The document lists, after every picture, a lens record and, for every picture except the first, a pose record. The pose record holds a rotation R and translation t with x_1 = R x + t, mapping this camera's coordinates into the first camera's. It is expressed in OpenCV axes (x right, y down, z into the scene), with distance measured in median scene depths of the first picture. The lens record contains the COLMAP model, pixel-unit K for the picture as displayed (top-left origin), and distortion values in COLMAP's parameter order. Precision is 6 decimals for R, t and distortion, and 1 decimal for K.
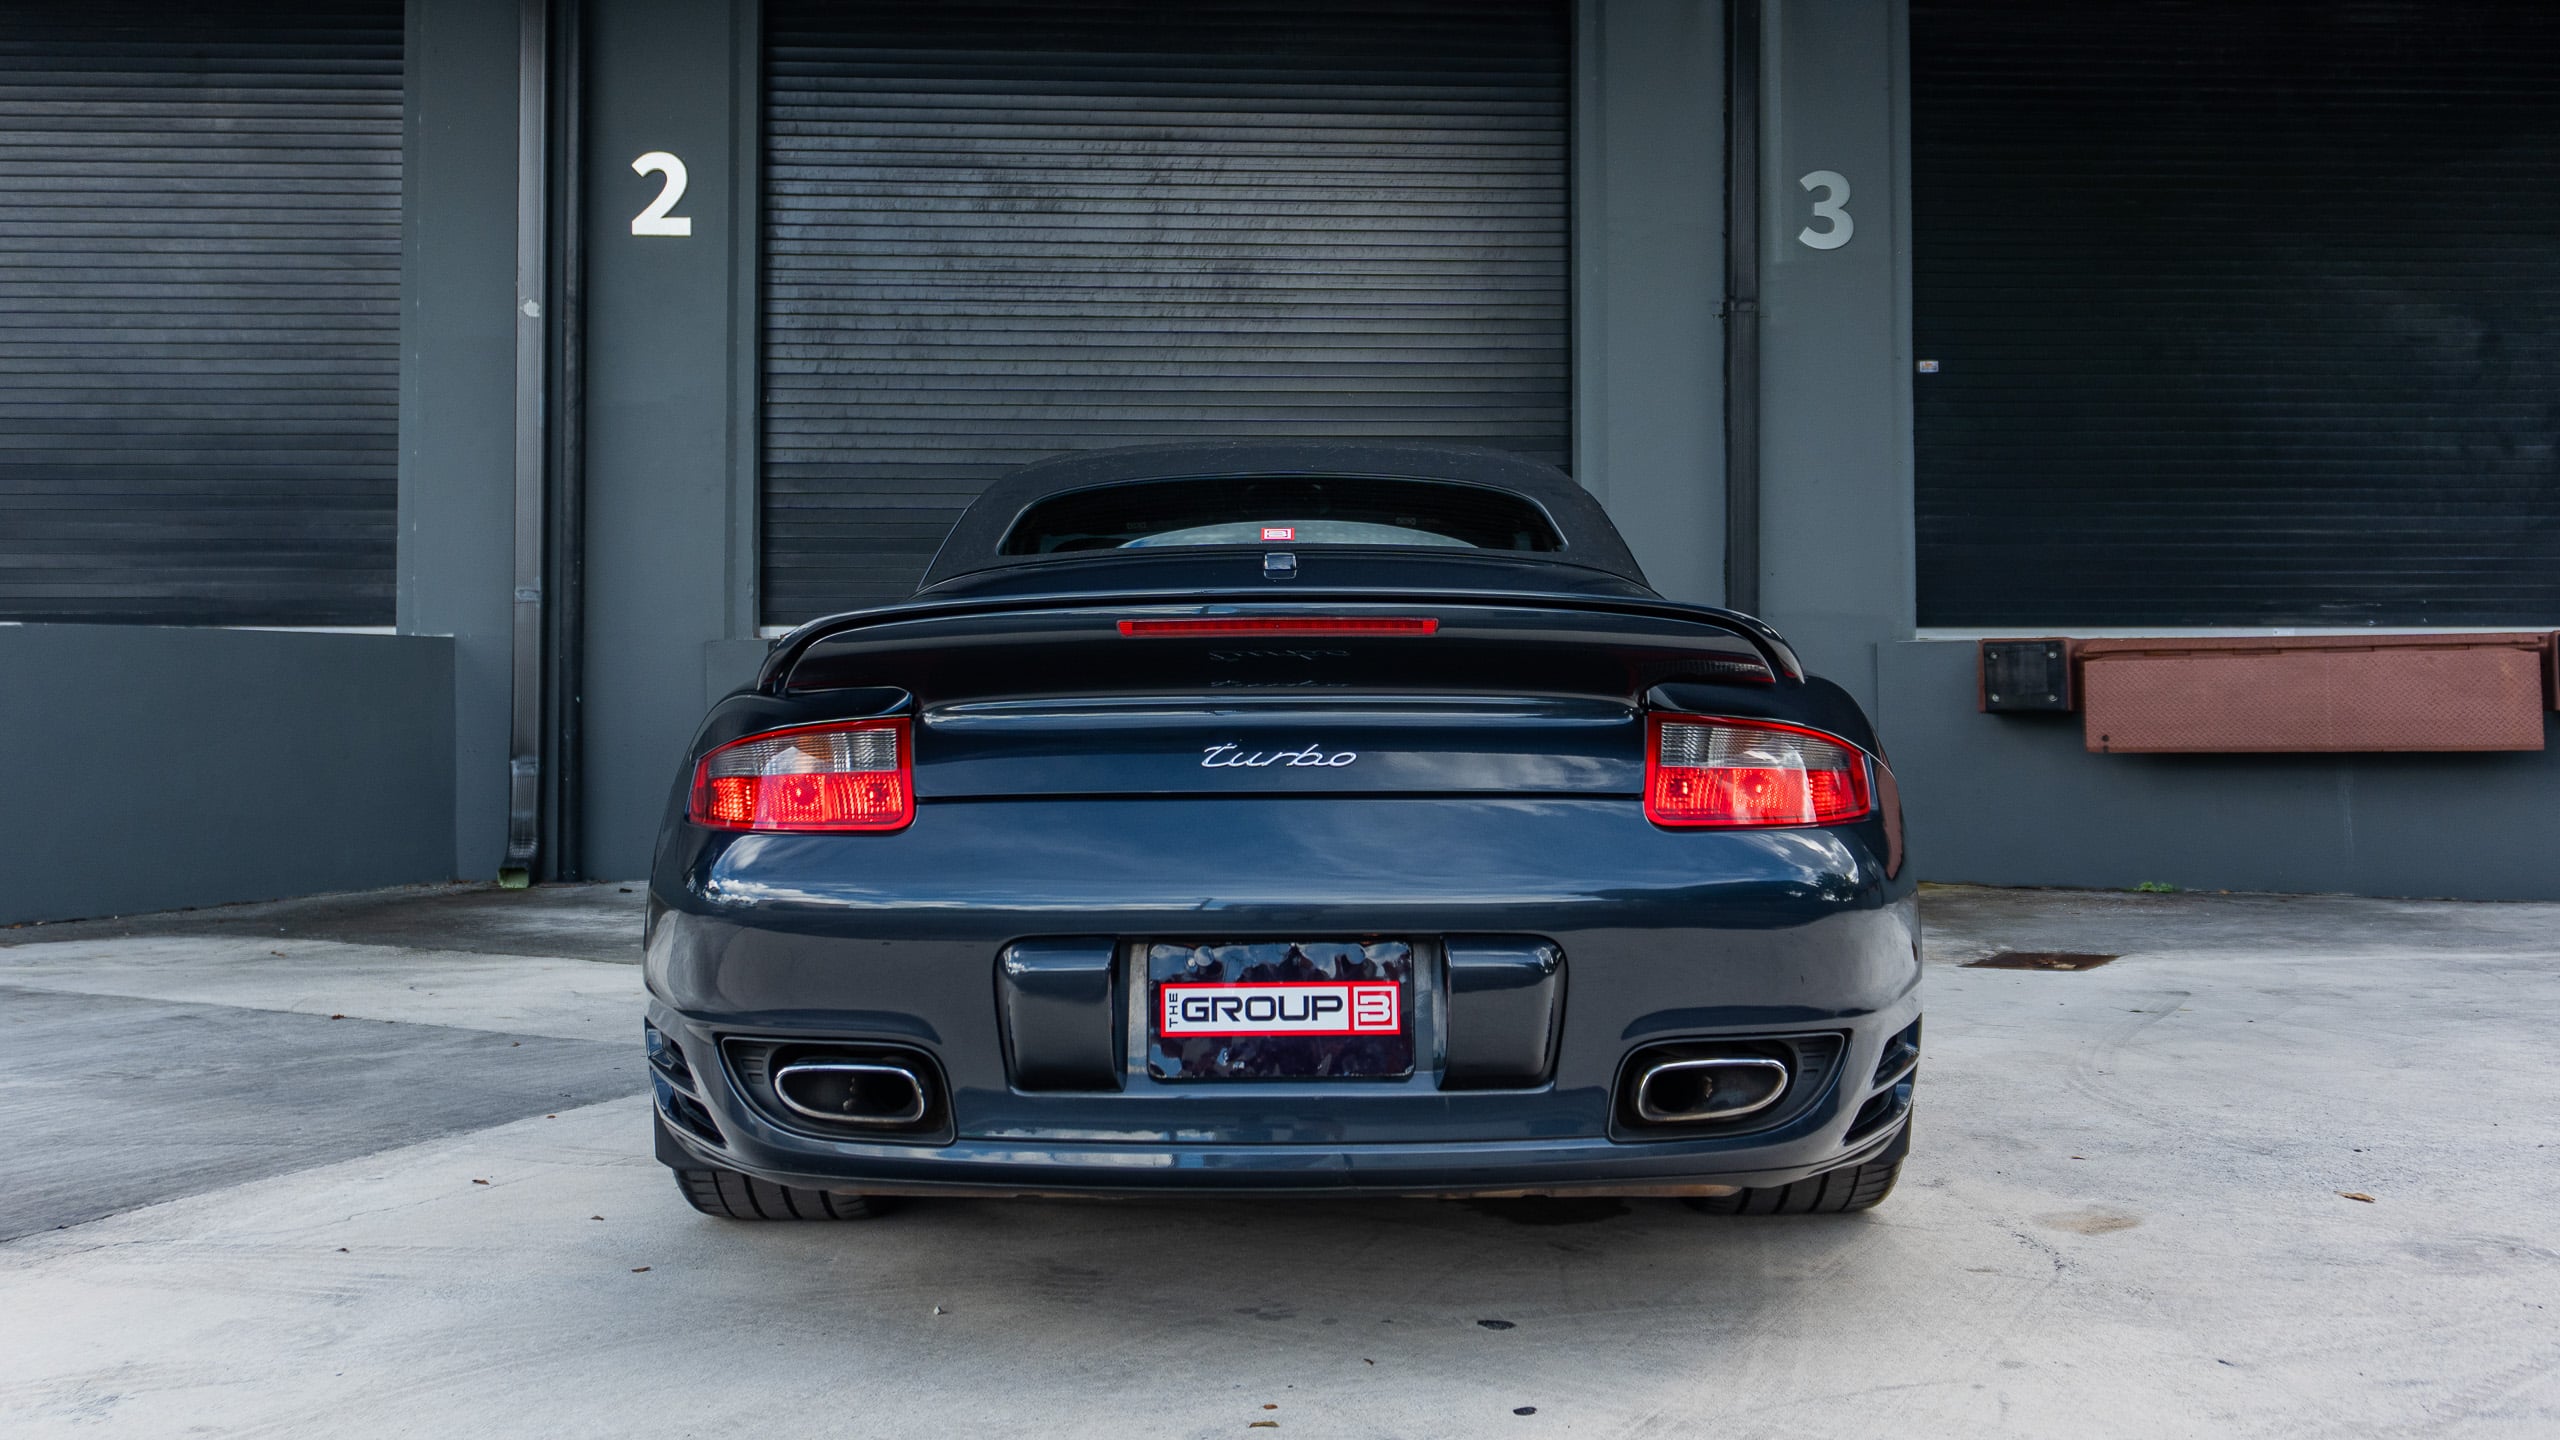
lens RADIAL K [[2326.2, 0, 1265.2], [0, 2326.2, 626.3], [0, 0, 1]] dist [-0.002092, -0.004948]
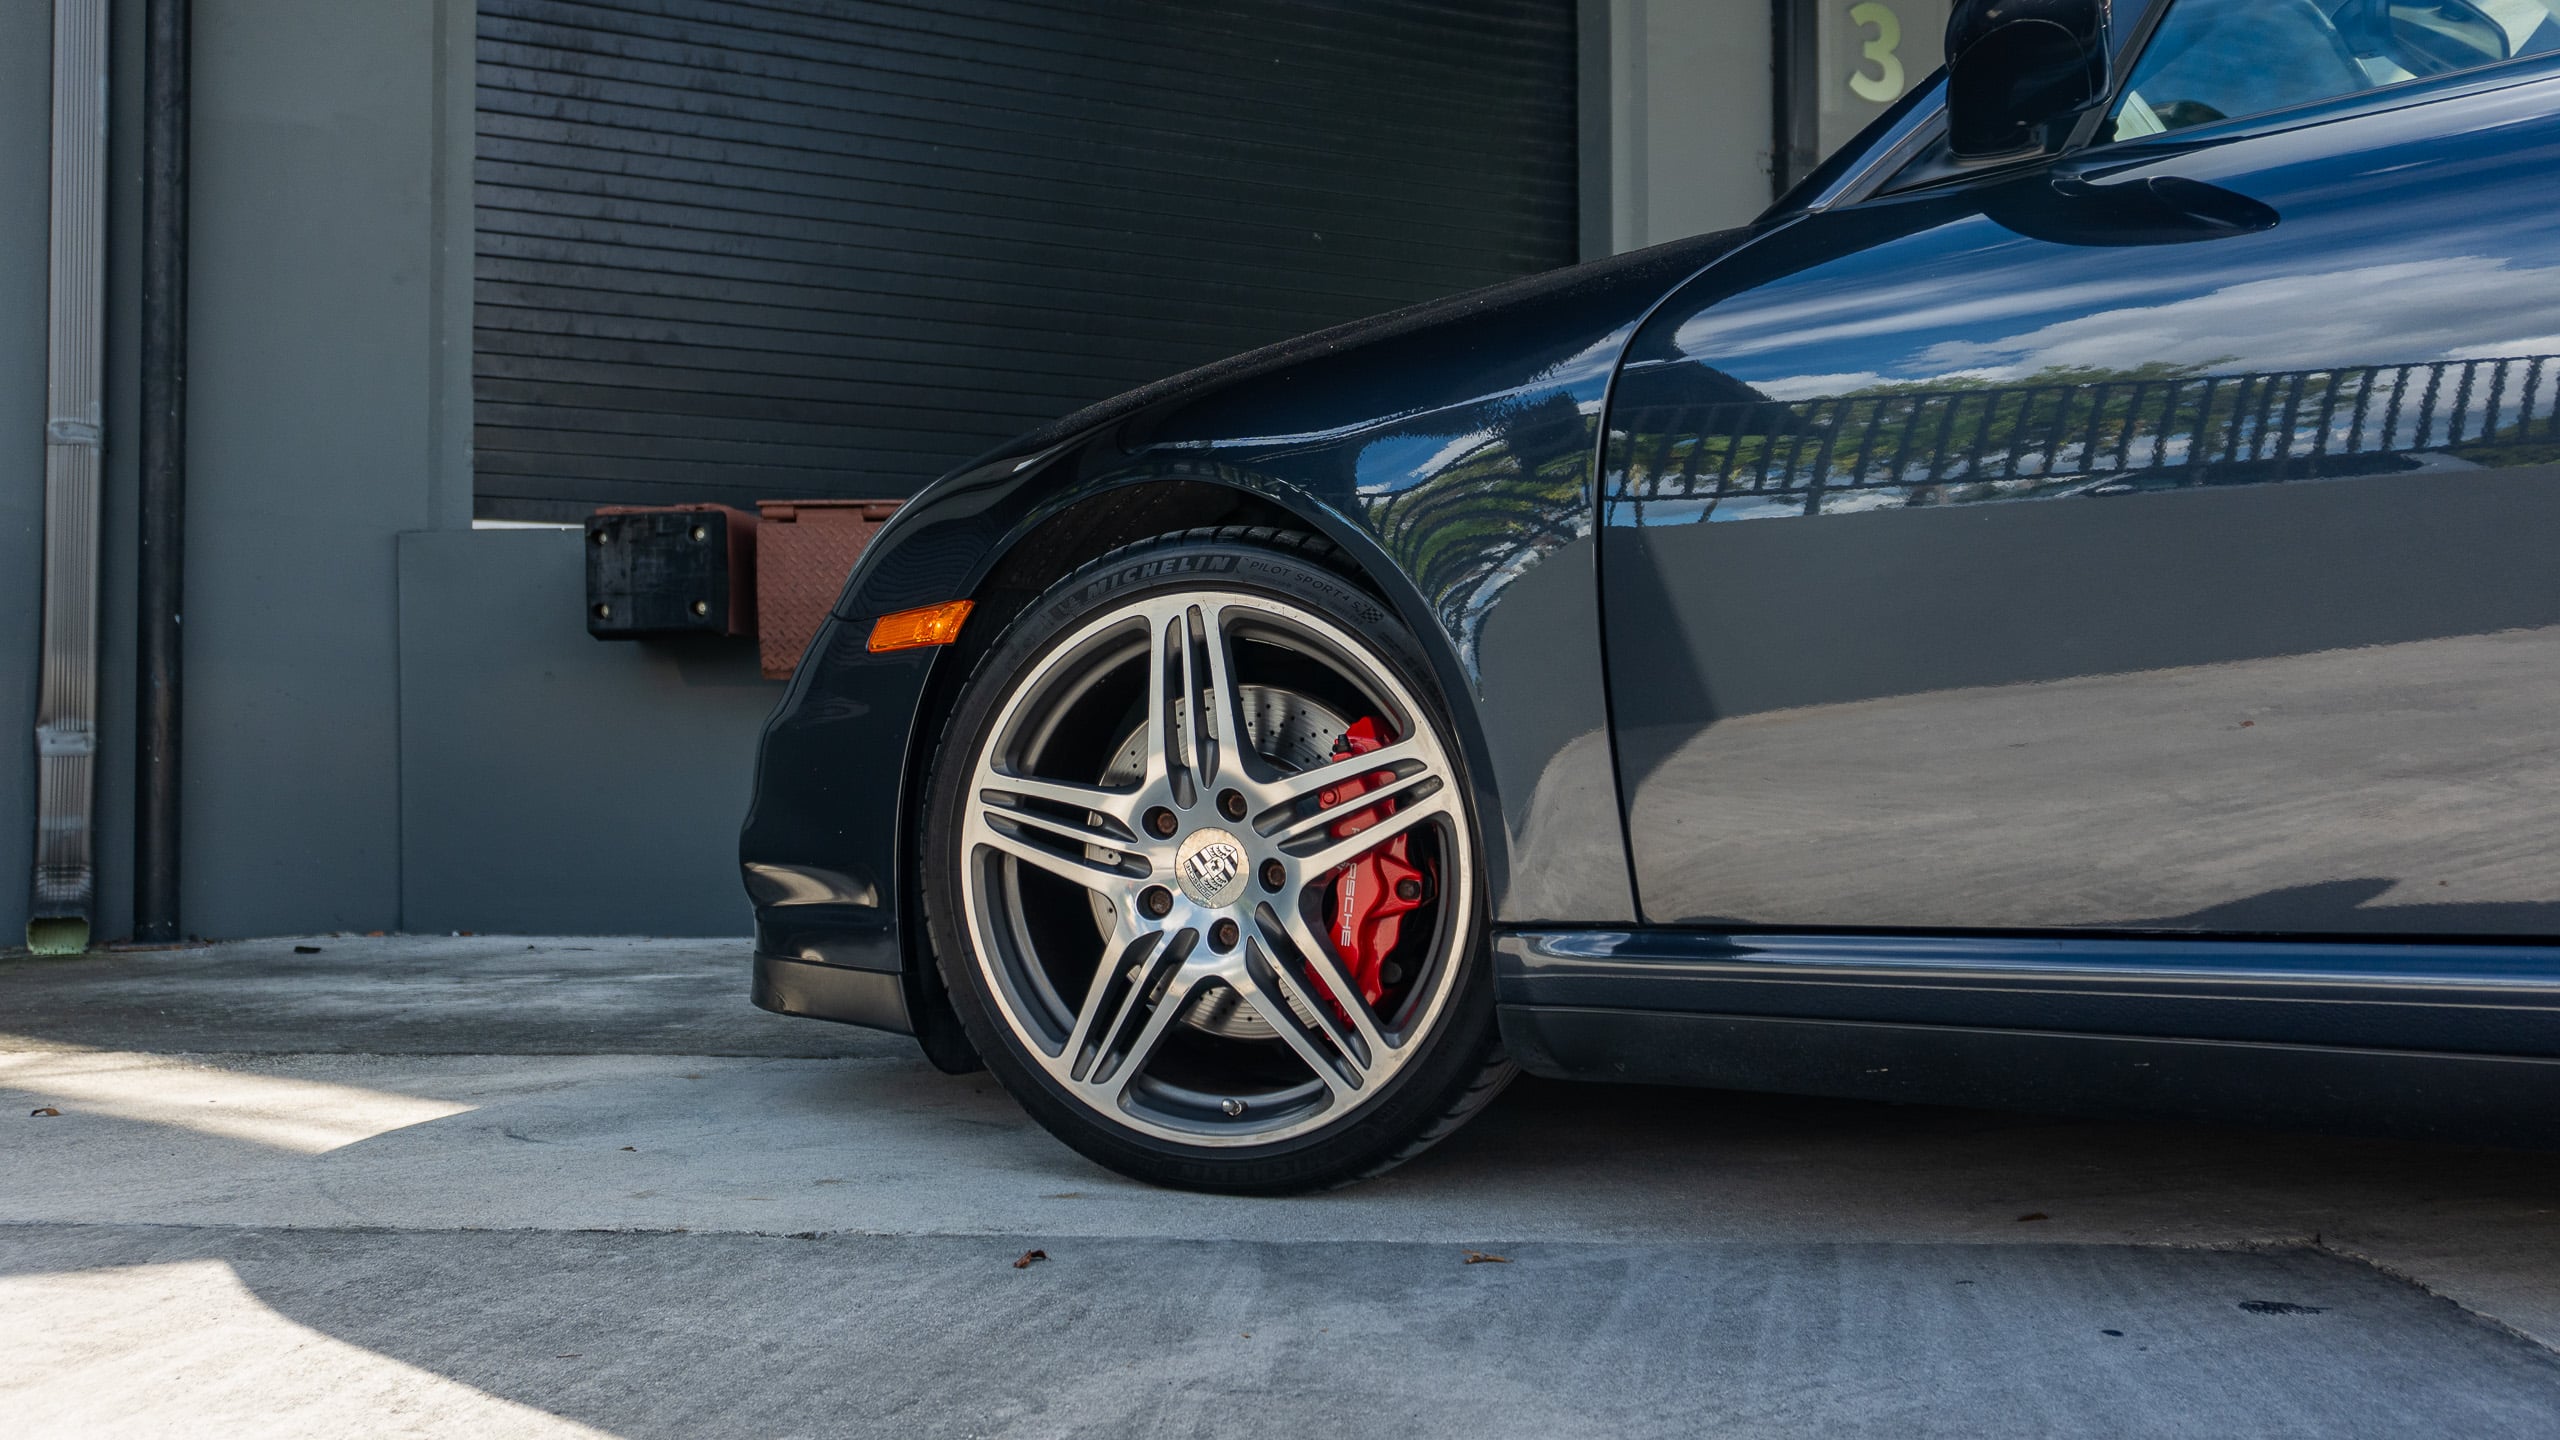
lens RADIAL K [[2279.0, 0, 1276.0], [0, 2279.0, 713.0], [0, 0, 1]] dist [0.001545, 0.002423]
pose [[0.919818, 0.008182, 0.392260, -0.253942], [-0.007394, 0.999966, -0.003518, 0.051602], [-0.392276, 0.000336, 0.919847, 0.362903]]
